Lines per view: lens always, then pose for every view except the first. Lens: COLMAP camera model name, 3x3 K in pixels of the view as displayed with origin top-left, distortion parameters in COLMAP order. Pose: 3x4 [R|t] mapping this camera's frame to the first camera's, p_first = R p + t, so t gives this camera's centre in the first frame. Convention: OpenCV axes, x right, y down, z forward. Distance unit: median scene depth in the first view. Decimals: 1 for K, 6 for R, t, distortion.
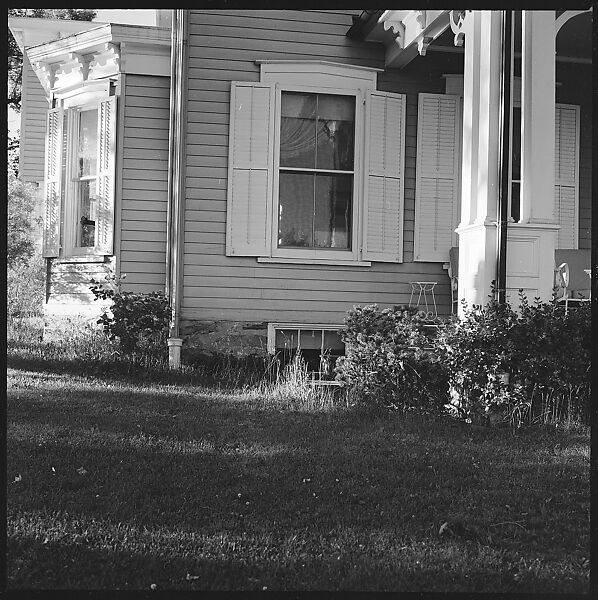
lens RADIAL K [[826.5, 0, 299.0], [0, 826.5, 300.0], [0, 0, 1]] dist [-0.005253, -0.126336]
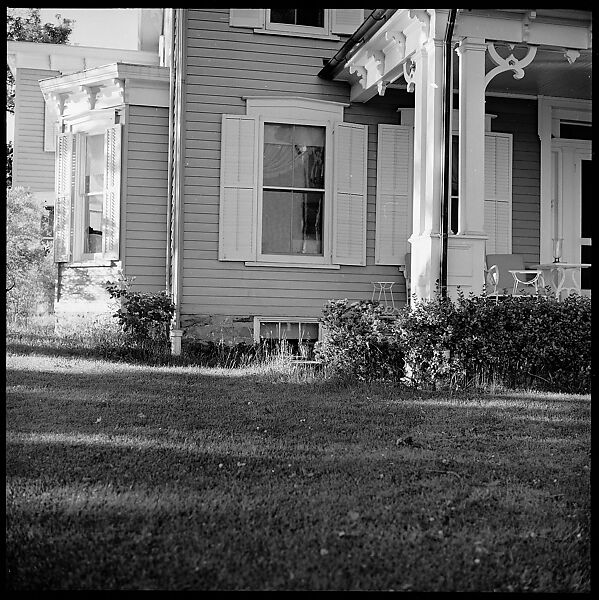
lens RADIAL K [[825.2, 0, 299.5], [0, 825.2, 300.0], [0, 0, 1]] dist [-0.010115, -0.098845]
pose [[0.998743, -0.005575, 0.049803, -0.029556], [0.005782, 0.999975, -0.004005, 0.008463], [-0.049780, 0.004288, 0.998751, -0.182566]]
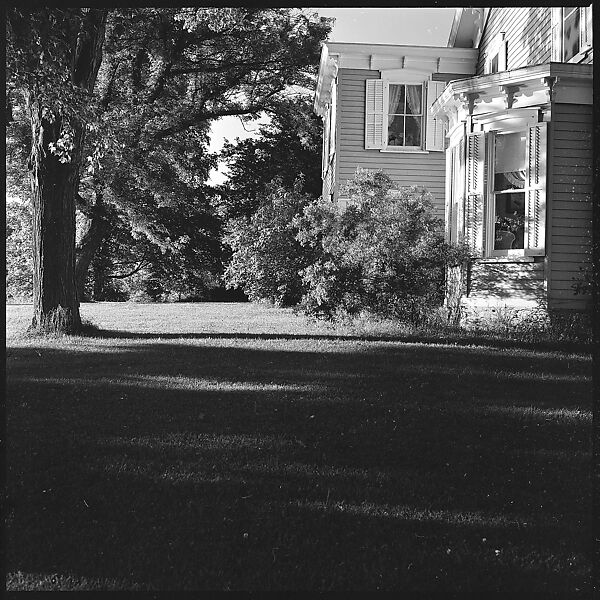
lens RADIAL K [[836.5, 0, 300.0], [0, 836.5, 300.0], [0, 0, 1]] dist [-0.029176, -0.035361]
pose [[0.991586, -0.000492, -0.129448, -0.432326], [0.000948, 0.999994, 0.003460, 0.003840], [0.129446, -0.003554, 0.991580, -0.241495]]
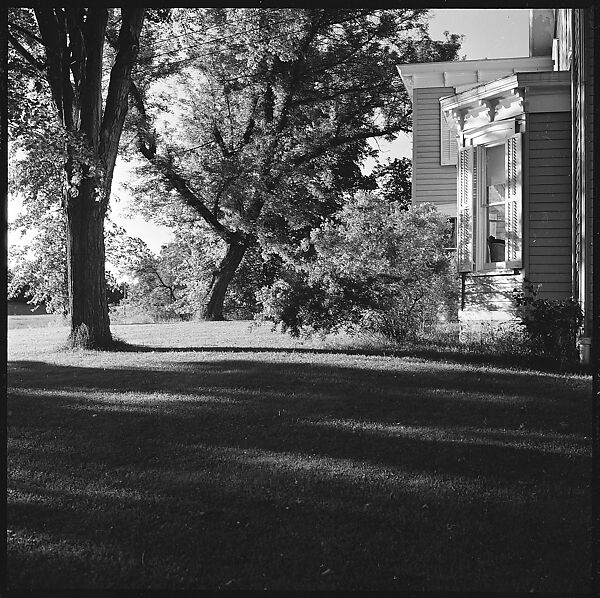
lens RADIAL K [[825.2, 0, 300.0], [0, 825.2, 299.0], [0, 0, 1]] dist [-0.010115, -0.098845]
pose [[0.917087, -0.023493, -0.397995, -0.051237], [0.017244, 0.999666, -0.019273, 0.006819], [0.398315, 0.010812, 0.917185, -0.206189]]
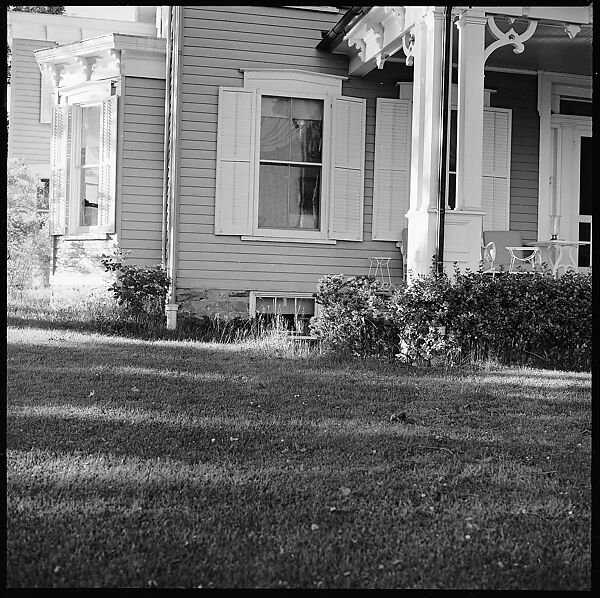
lens RADIAL K [[825.2, 0, 300.0], [0, 825.2, 299.0], [0, 0, 1]] dist [-0.010115, -0.098845]
pose [[0.998577, 0.001436, 0.053319, -0.027389], [-0.002754, 0.999692, 0.024656, 0.008919], [-0.053267, -0.024768, 0.998273, -0.179211]]
